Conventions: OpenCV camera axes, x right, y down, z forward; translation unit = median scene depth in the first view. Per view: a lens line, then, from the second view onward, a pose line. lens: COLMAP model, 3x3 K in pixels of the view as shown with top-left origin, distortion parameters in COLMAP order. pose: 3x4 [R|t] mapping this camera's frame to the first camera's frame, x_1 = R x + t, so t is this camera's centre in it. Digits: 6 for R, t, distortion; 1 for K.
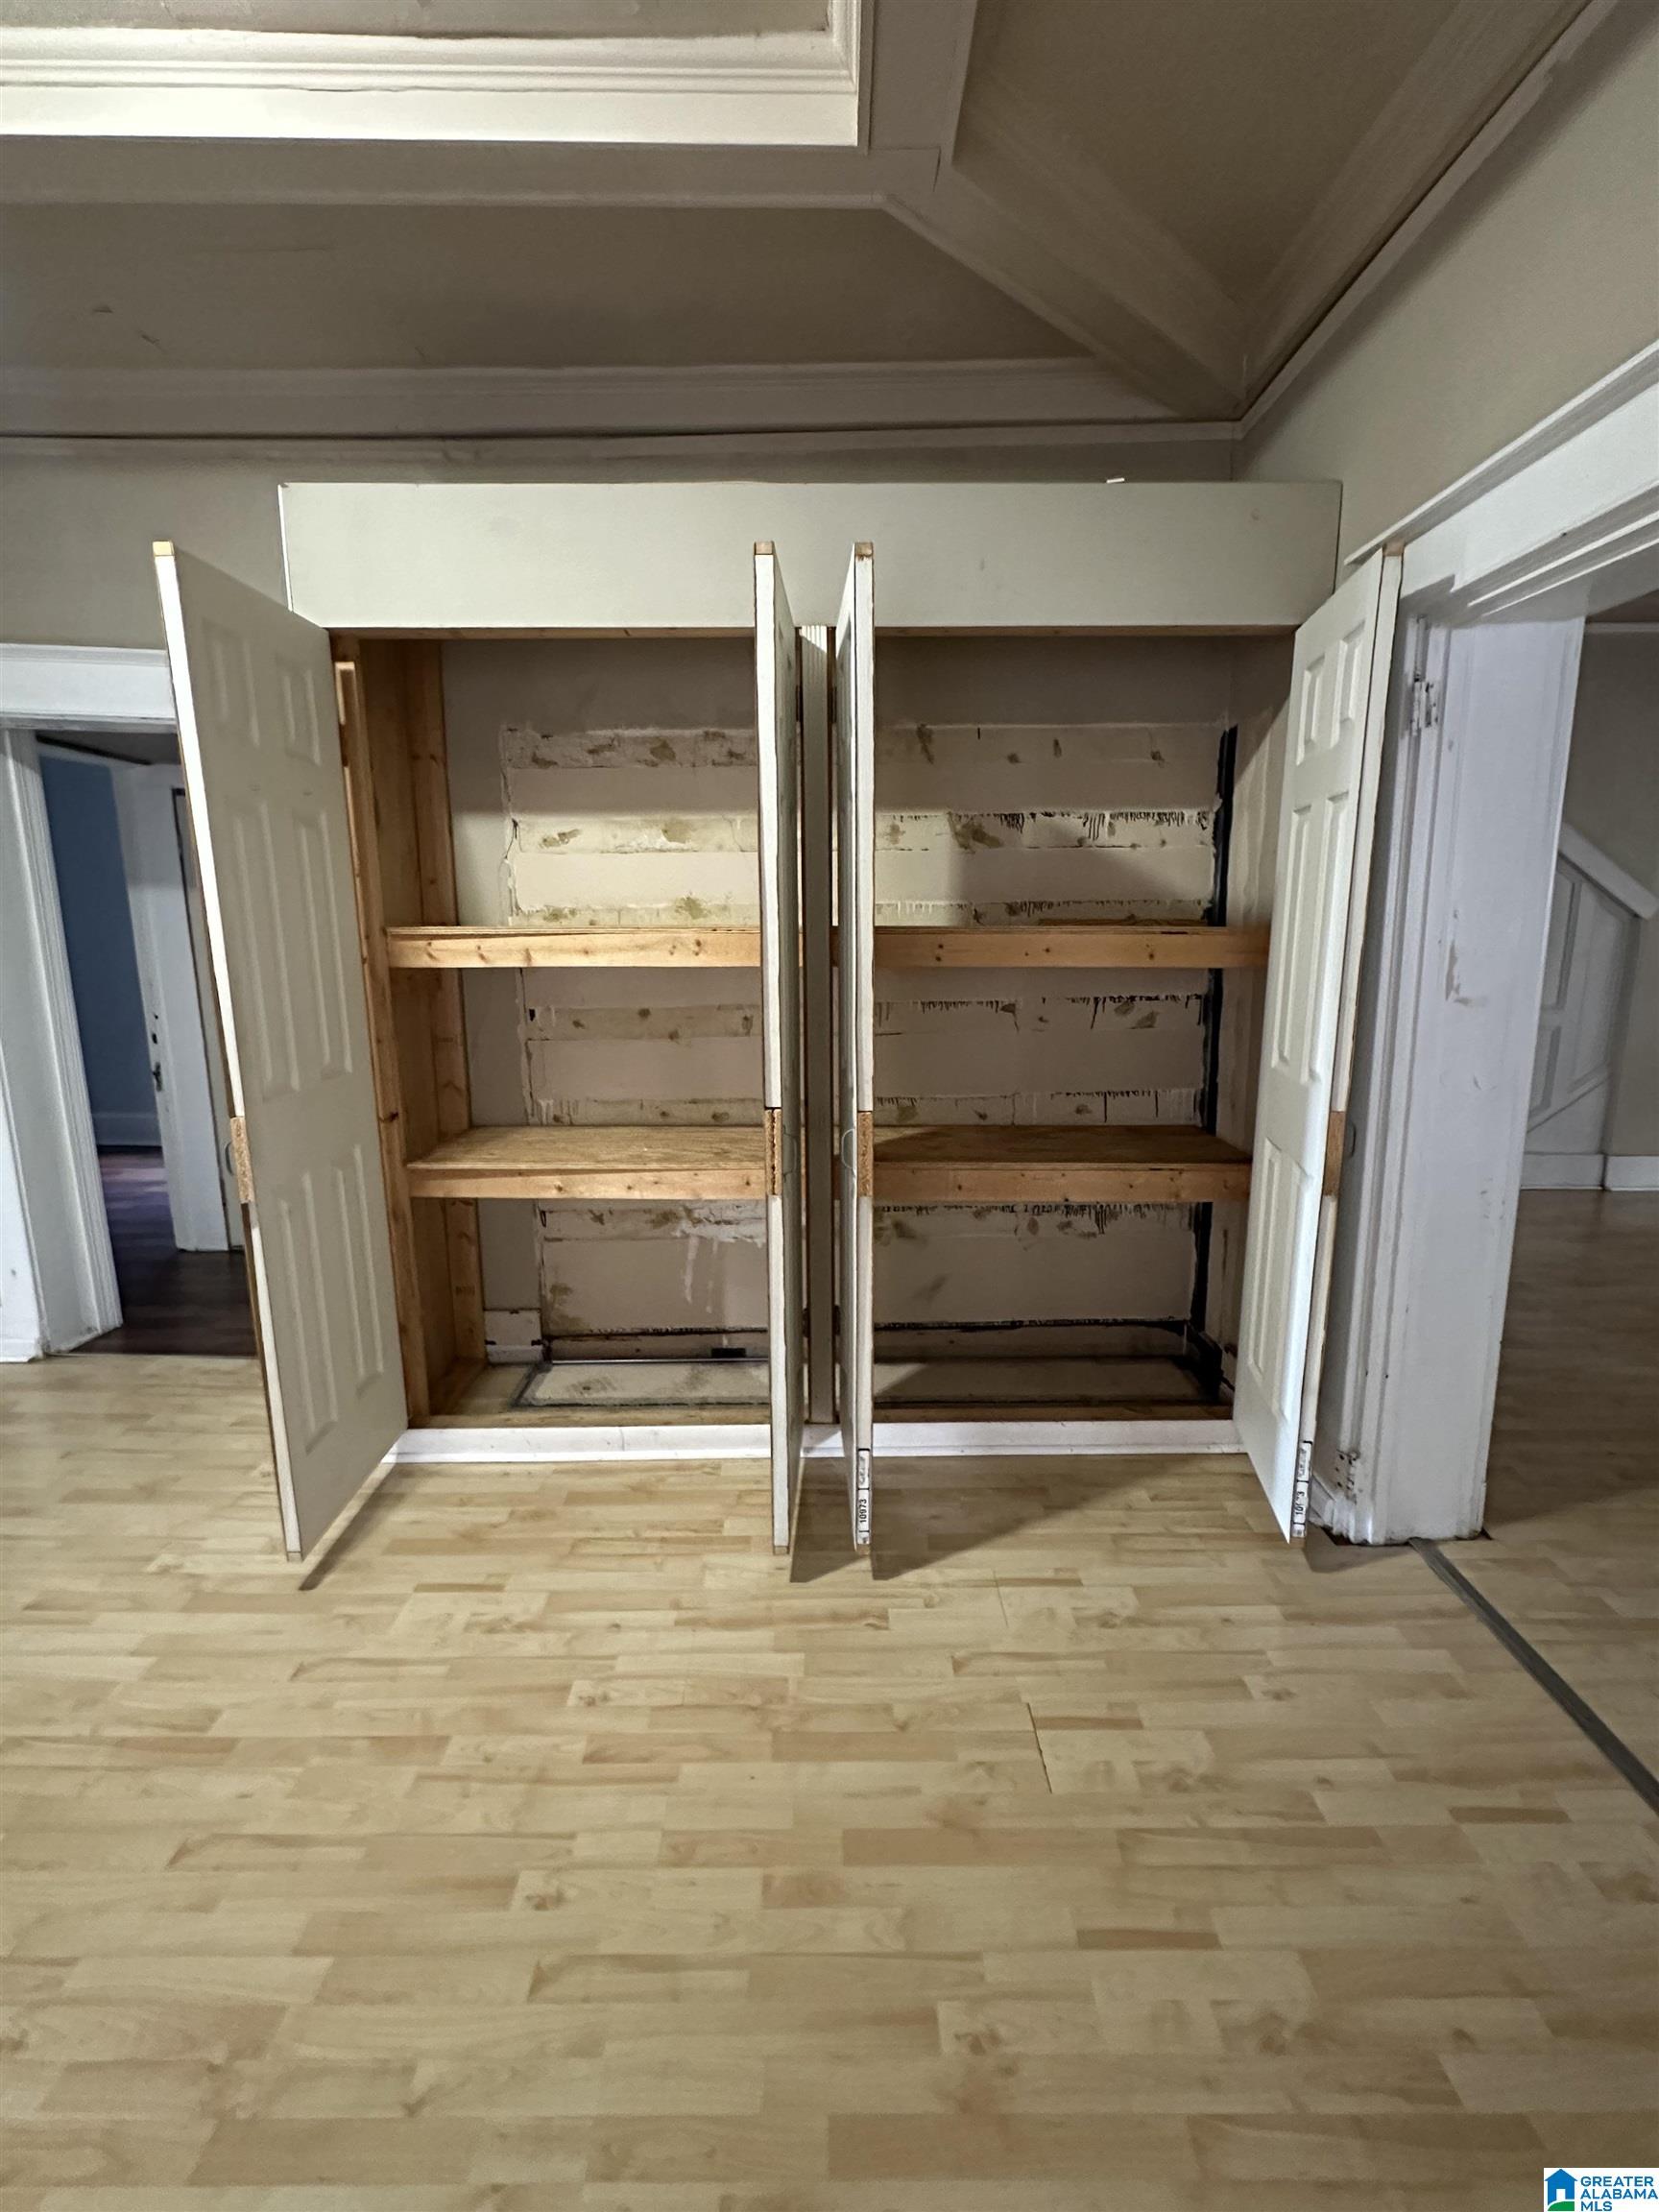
lens RADIAL K [[978.0, 0, 833.8], [0, 978.0, 1103.1], [0, 0, 1]] dist [-0.000566, 0.000907]
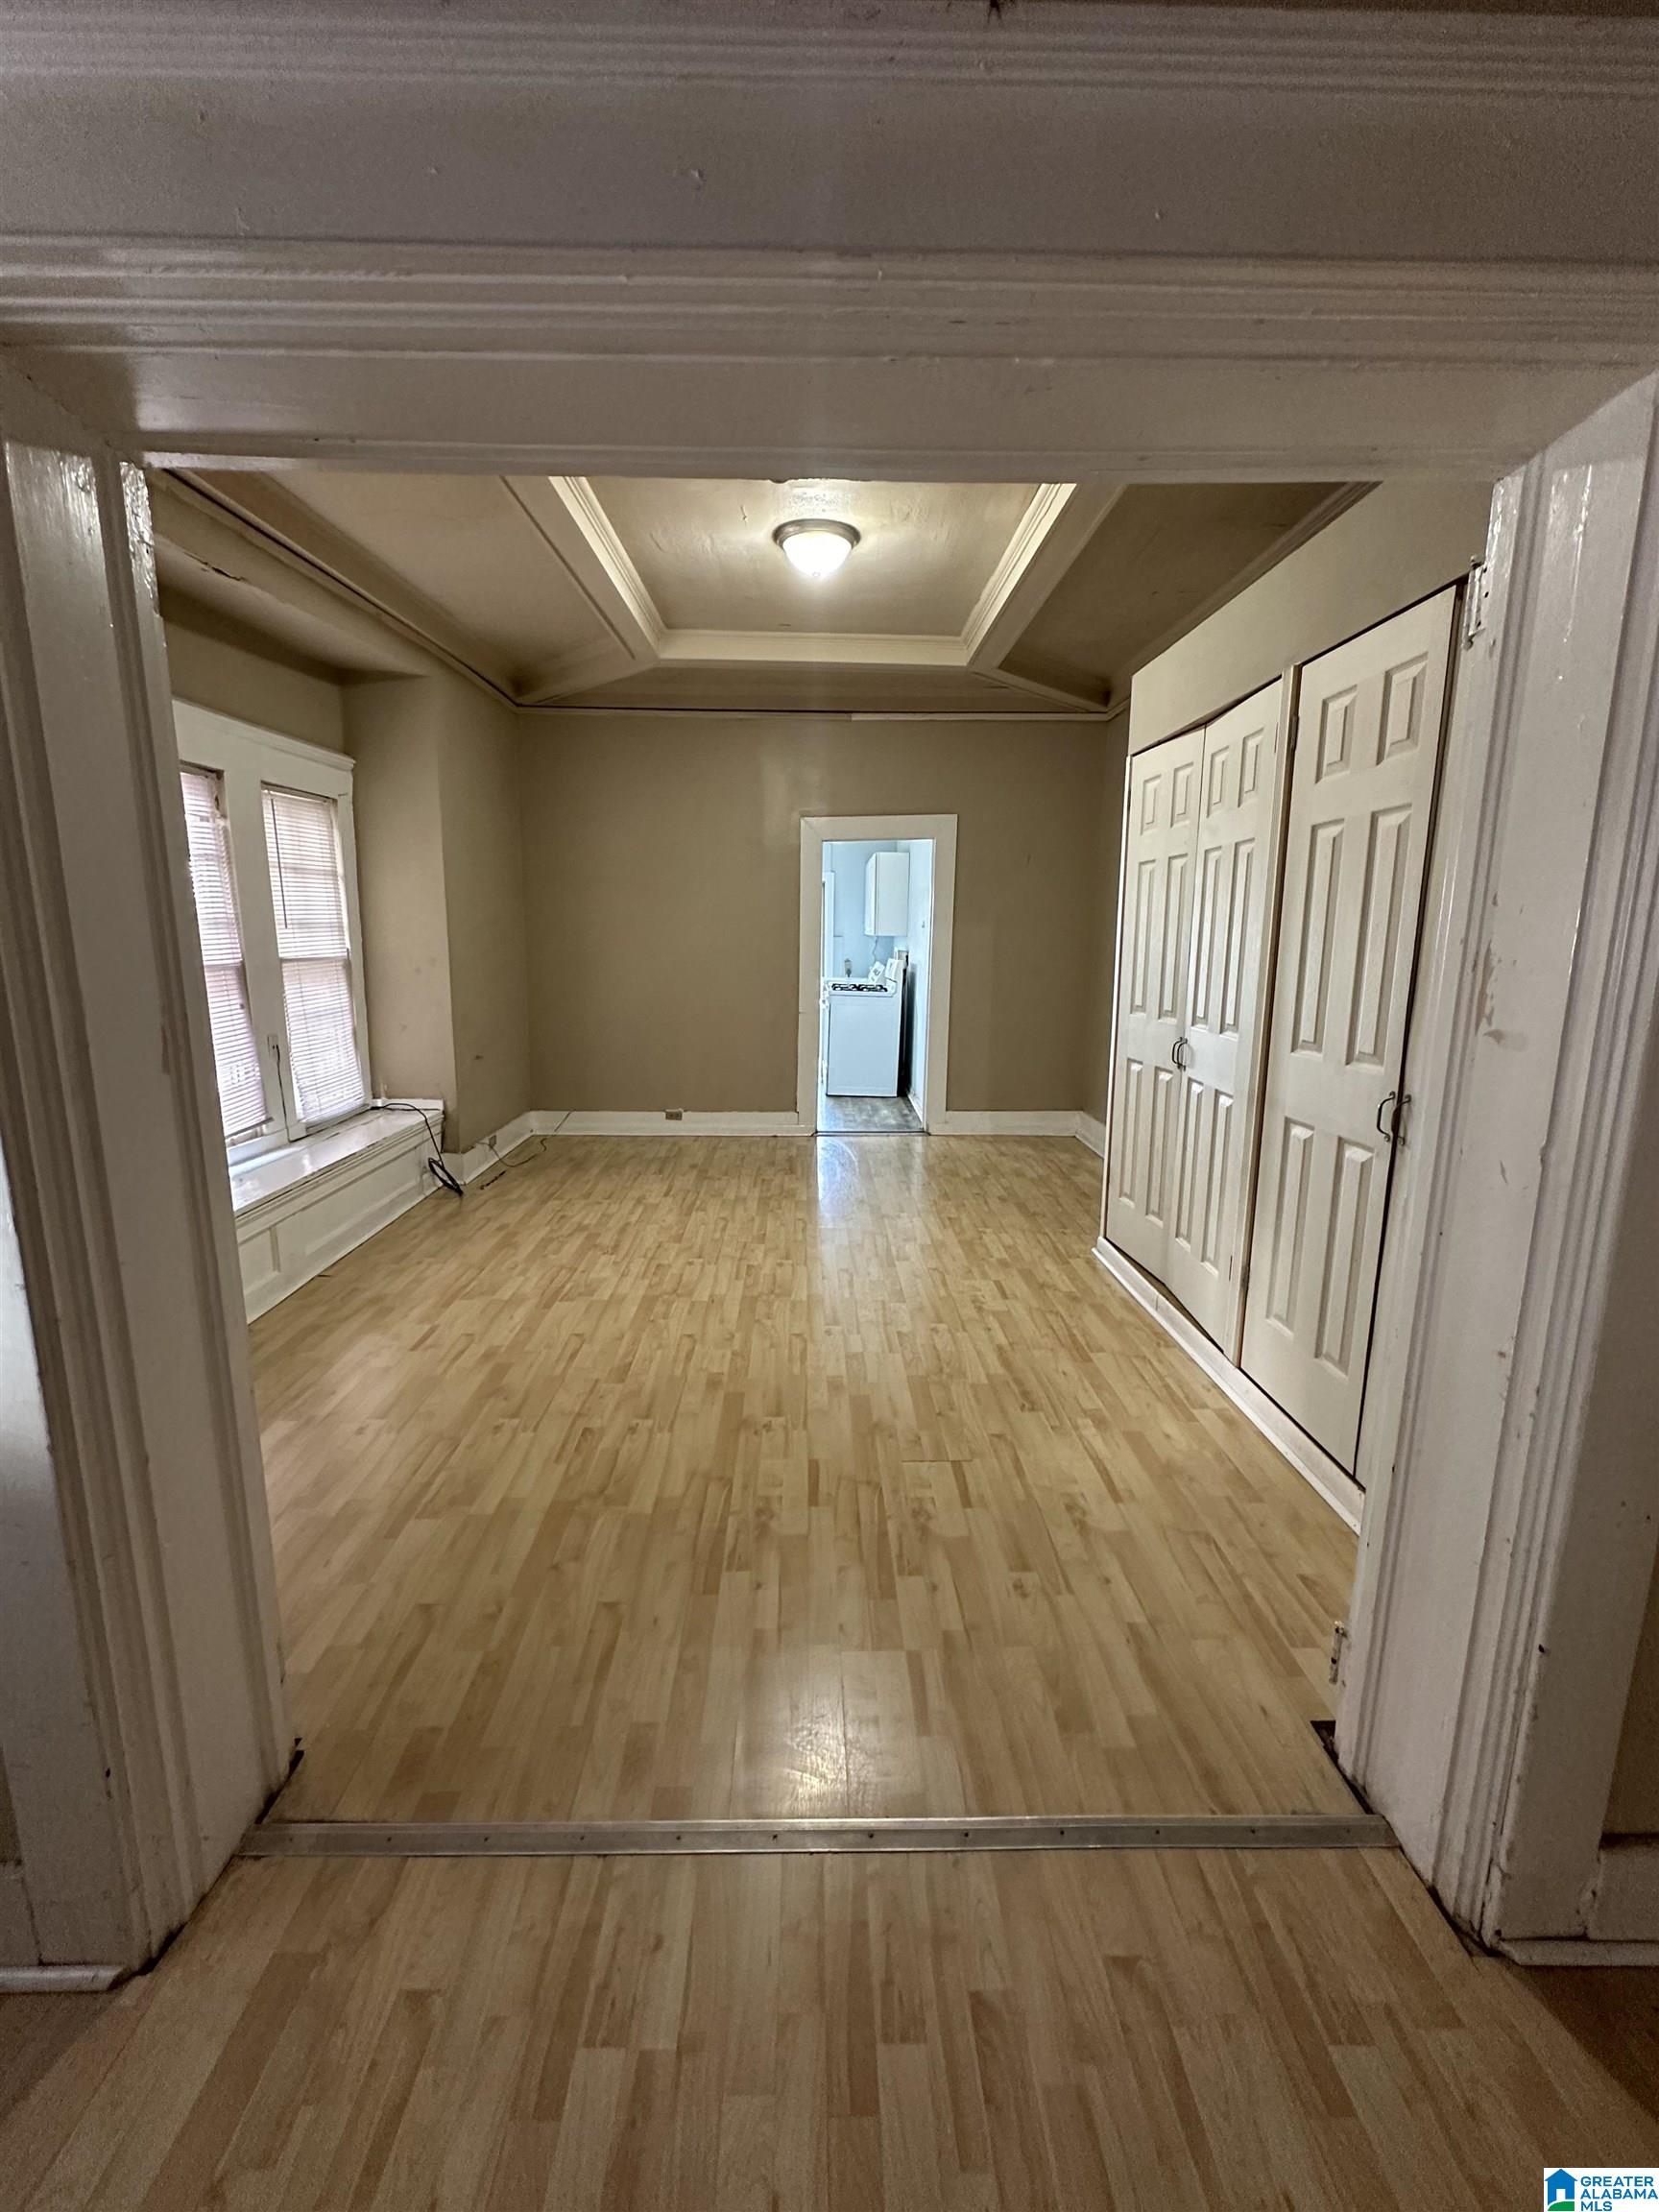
lens RADIAL K [[886.3, 0, 824.3], [0, 886.3, 1100.5], [0, 0, 1]] dist [-0.003659, 0.001509]
pose [[0.017840, 0.188354, -0.981939, 1.513376], [-0.194629, 0.963963, 0.181369, -0.104104], [0.980715, 0.187878, 0.053856, 0.673864]]
